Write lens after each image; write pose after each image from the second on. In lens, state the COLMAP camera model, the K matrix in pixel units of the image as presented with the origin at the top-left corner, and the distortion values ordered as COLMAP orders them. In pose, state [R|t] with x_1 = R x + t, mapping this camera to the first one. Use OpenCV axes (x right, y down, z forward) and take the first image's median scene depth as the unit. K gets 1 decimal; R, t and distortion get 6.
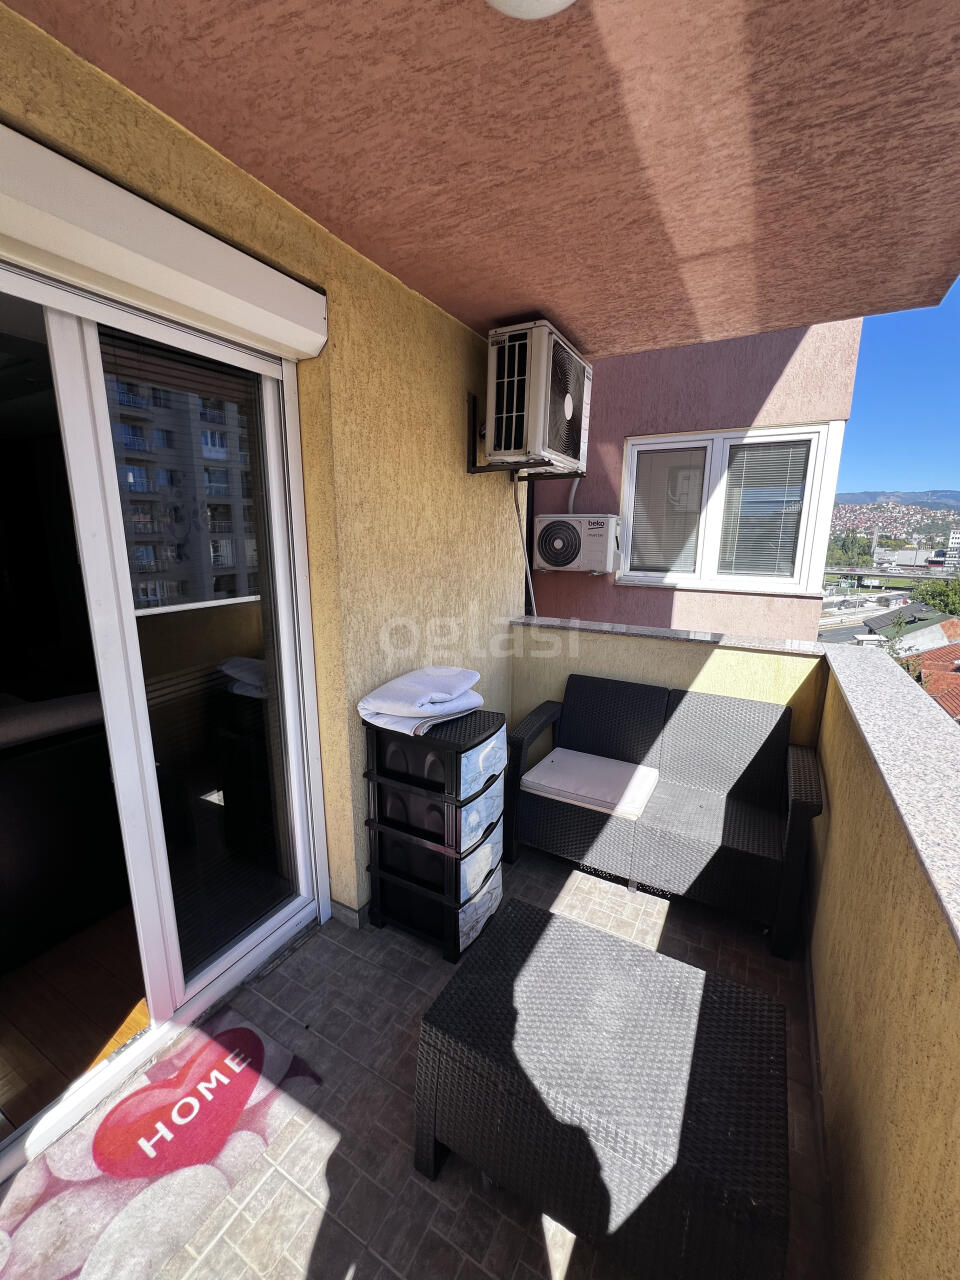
lens RADIAL K [[511.7, 0, 480.0], [0, 511.7, 640.0], [0, 0, 1]] dist [-0.002942, 0.000020]
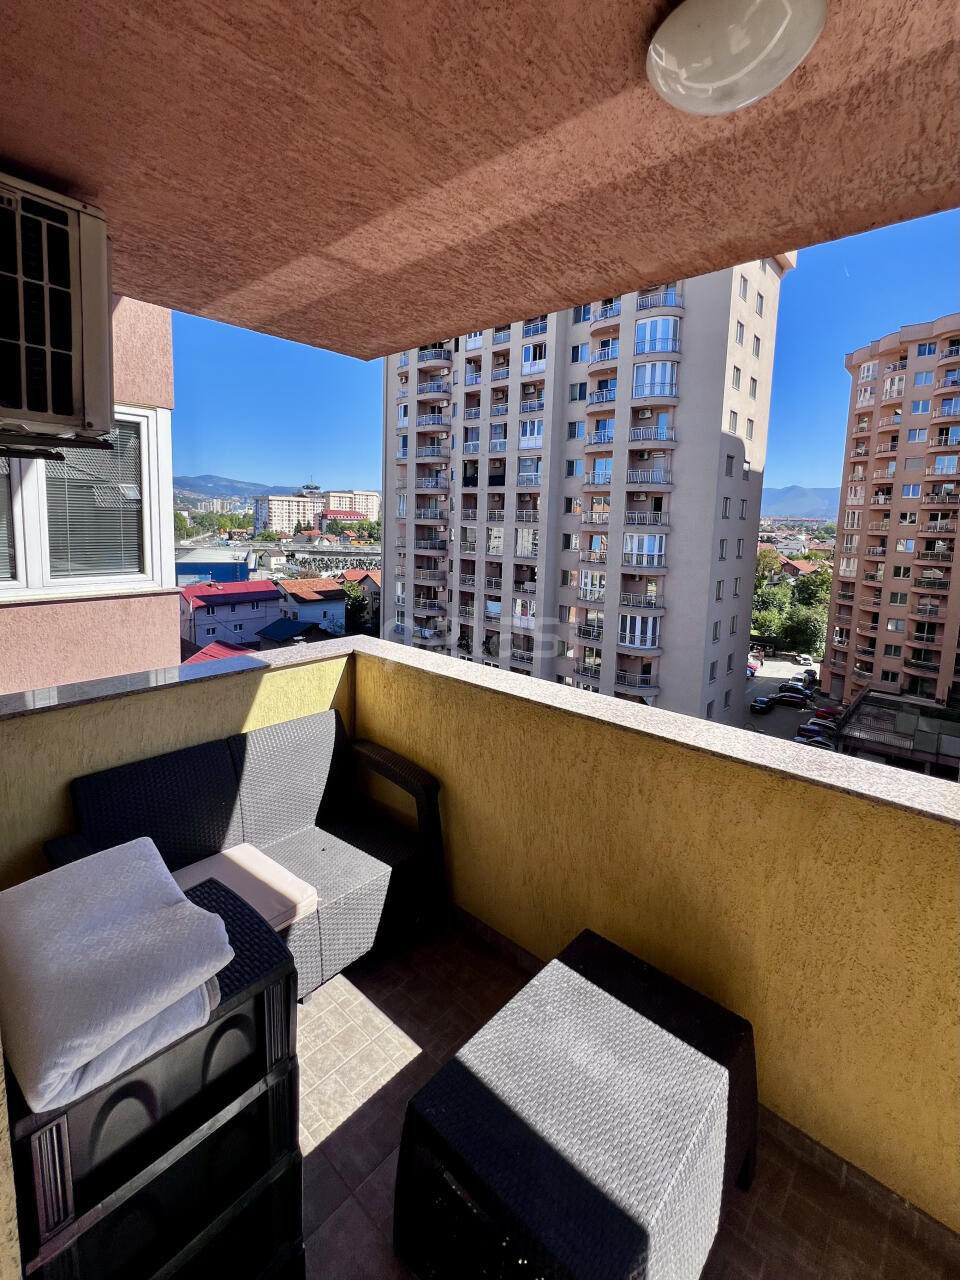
lens RADIAL K [[571.6, 0, 456.8], [0, 571.6, 581.4], [0, 0, 1]] dist [-0.003309, 0.000416]
pose [[0.233313, -0.113412, 0.965765, -0.447286], [0.178616, 0.981275, 0.072083, -0.172686], [-0.955856, 0.155683, 0.249201, 0.491066]]
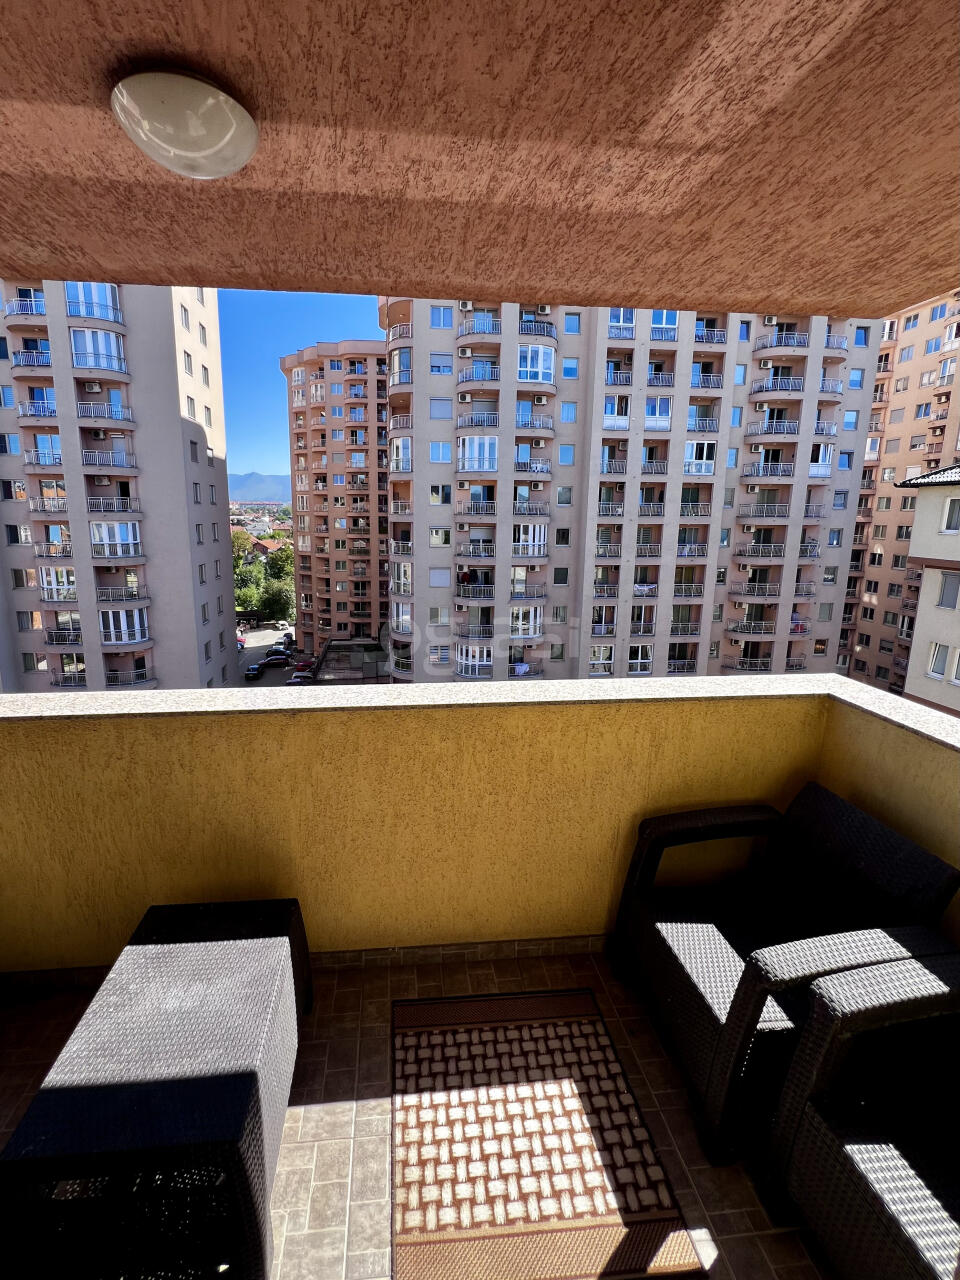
lens RADIAL K [[557.7, 0, 443.4], [0, 557.7, 611.9], [0, 0, 1]] dist [-0.001726, 0.000142]
pose [[-0.574385, -0.161065, 0.802584, -0.450869], [0.156616, 0.940717, 0.300871, -0.173817], [-0.803463, 0.298514, -0.515108, 0.492995]]
